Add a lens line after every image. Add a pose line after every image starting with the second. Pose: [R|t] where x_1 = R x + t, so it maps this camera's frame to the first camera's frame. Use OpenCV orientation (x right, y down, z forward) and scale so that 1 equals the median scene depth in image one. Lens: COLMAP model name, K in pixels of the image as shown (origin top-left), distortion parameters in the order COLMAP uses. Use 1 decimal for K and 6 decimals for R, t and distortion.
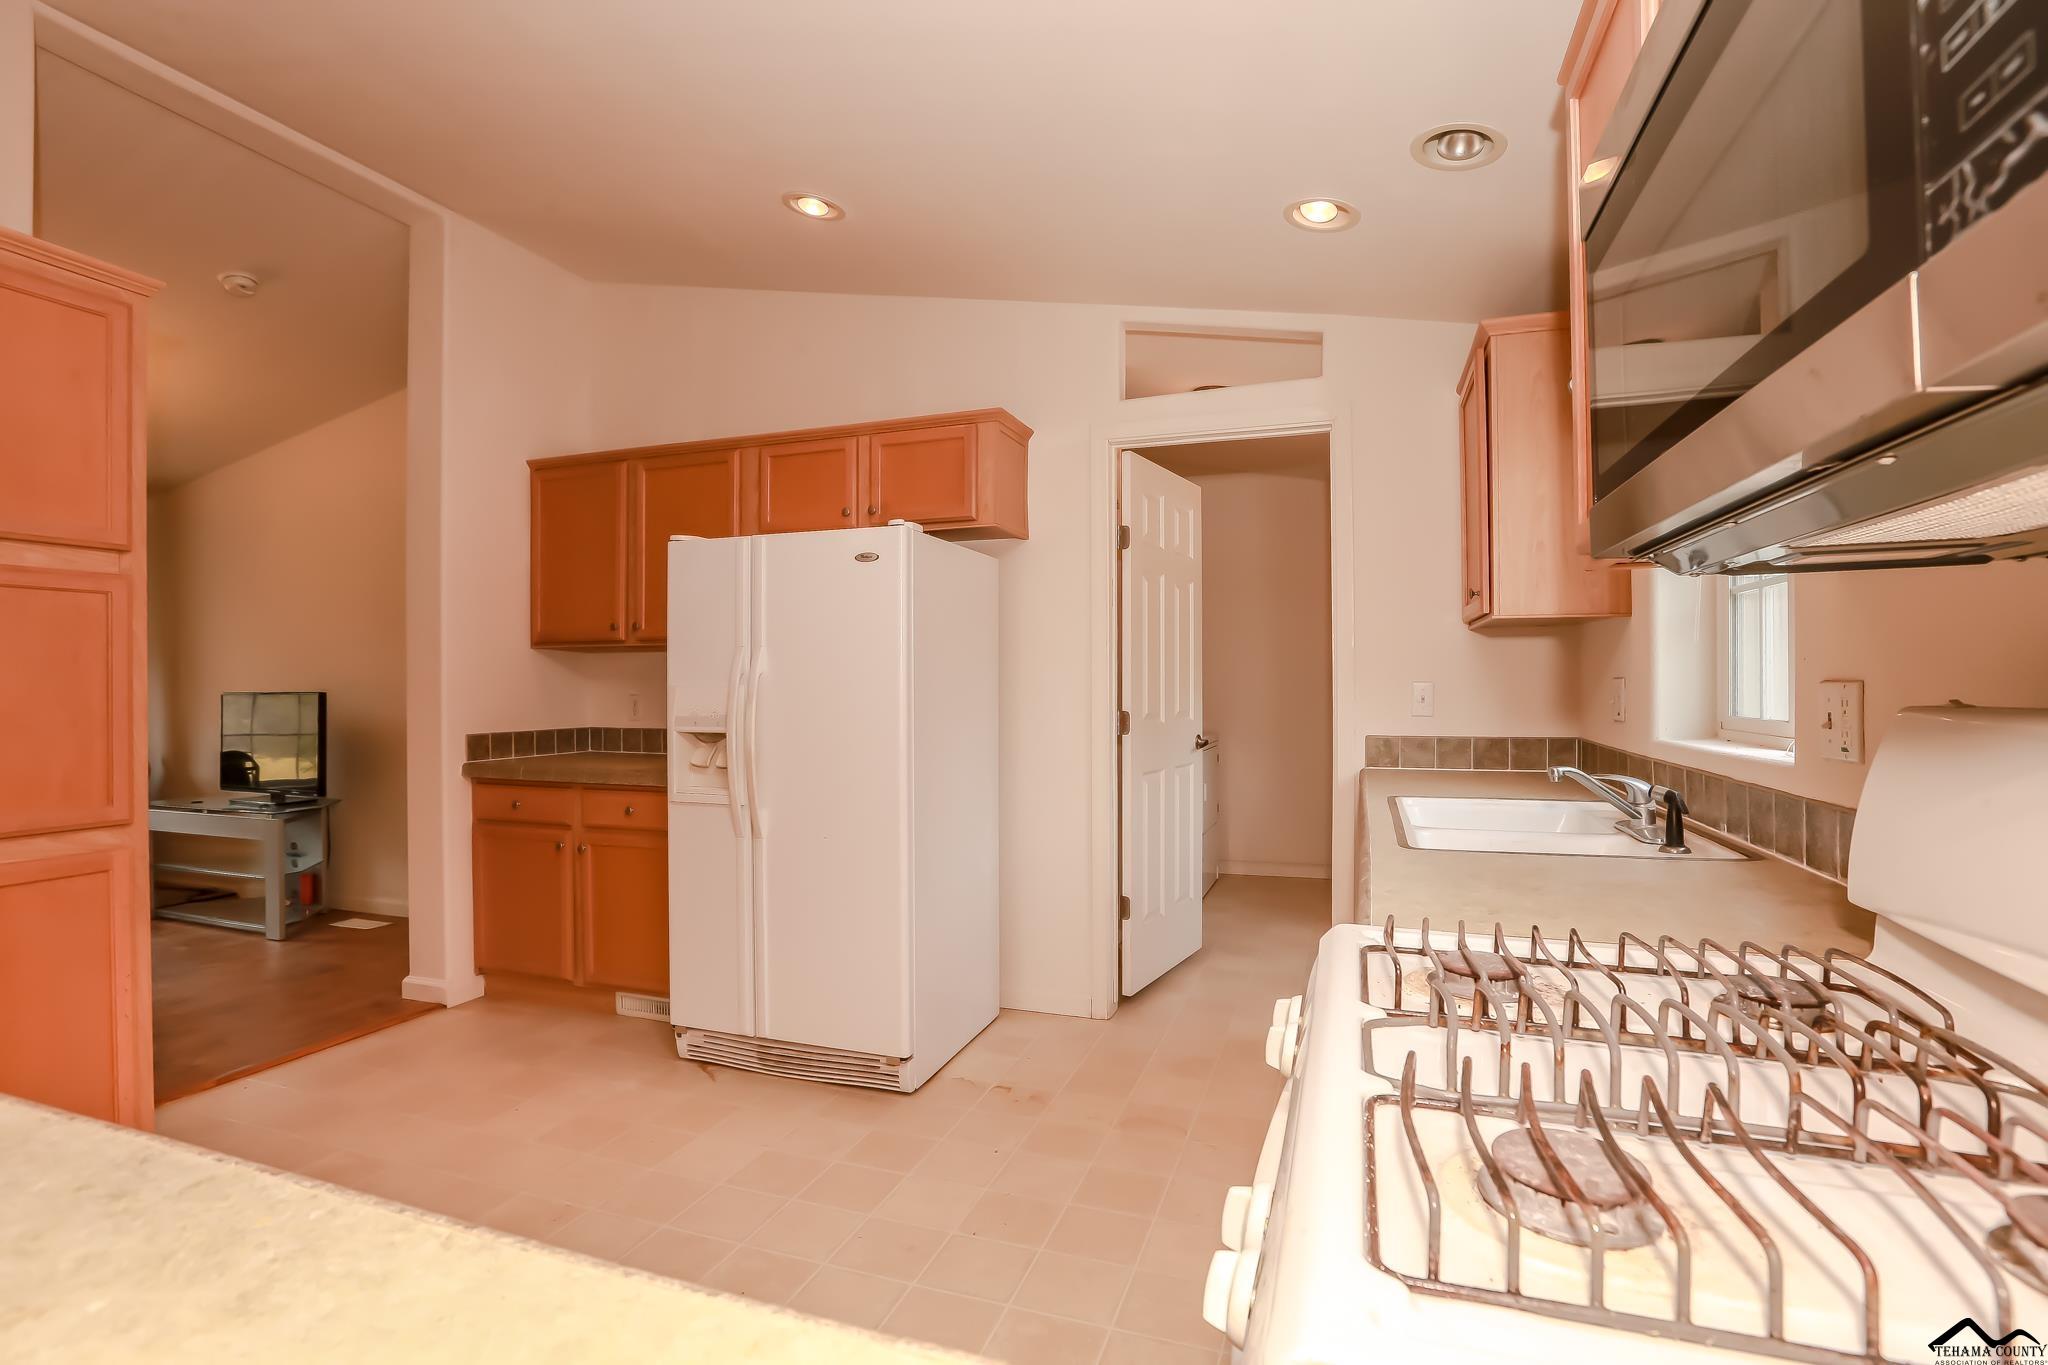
lens RADIAL K [[937.0, 0, 1033.0], [0, 937.0, 679.8], [0, 0, 1]] dist [-0.013757, 0.000519]
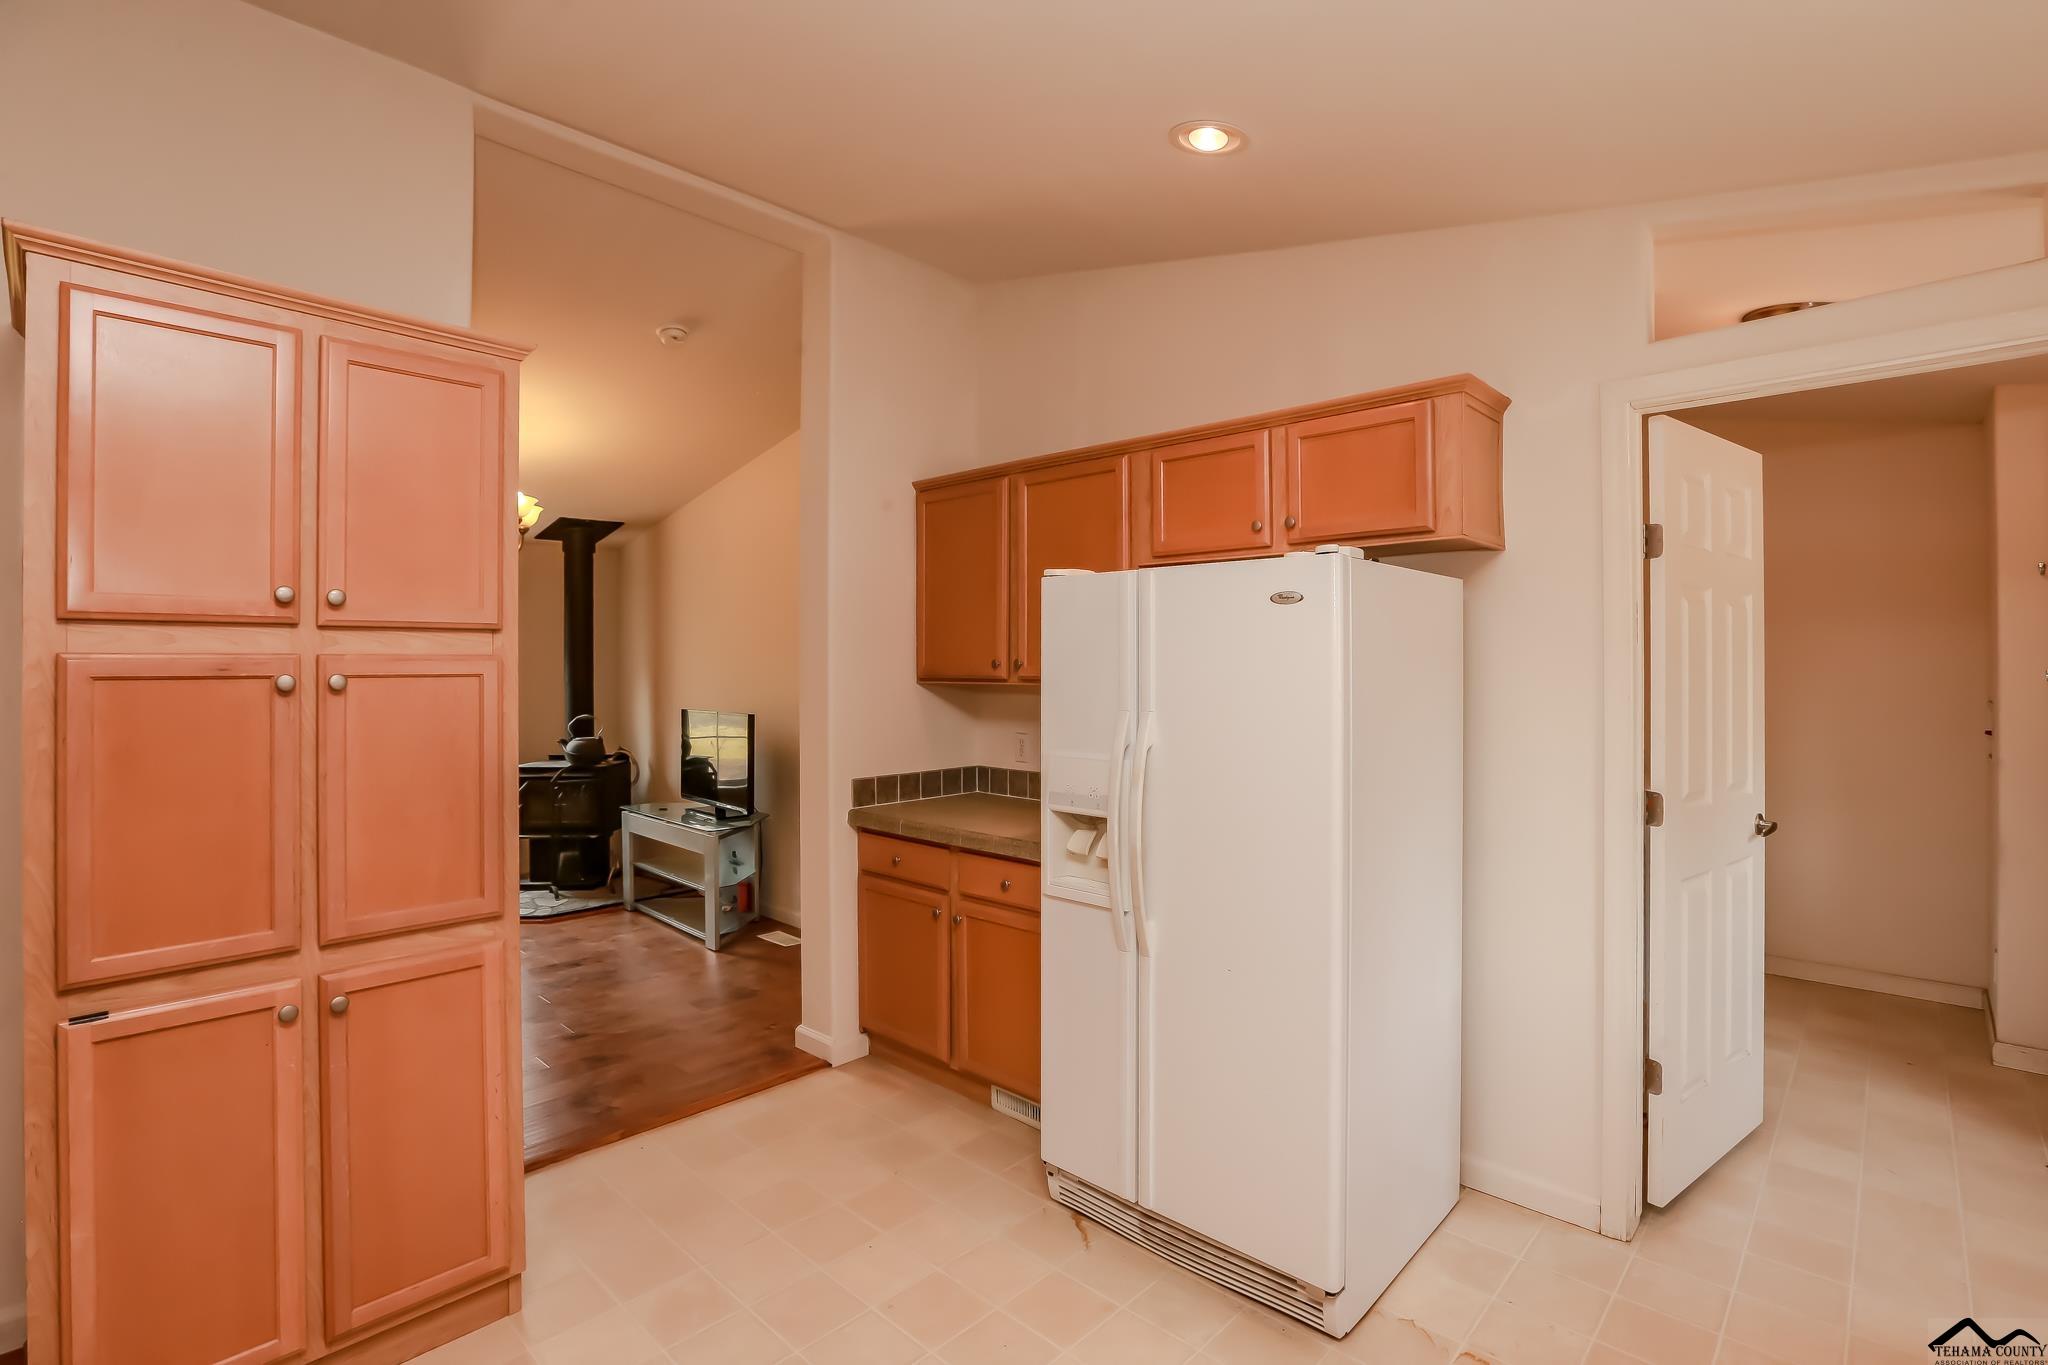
lens RADIAL K [[955.9, 0, 1057.4], [0, 955.9, 657.7], [0, 0, 1]] dist [-0.042563, 0.000545]
pose [[0.921108, 0.002321, -0.389299, -0.041372], [-0.003605, 0.999990, -0.002569, -0.064843], [0.389290, 0.003770, 0.921108, 0.194745]]
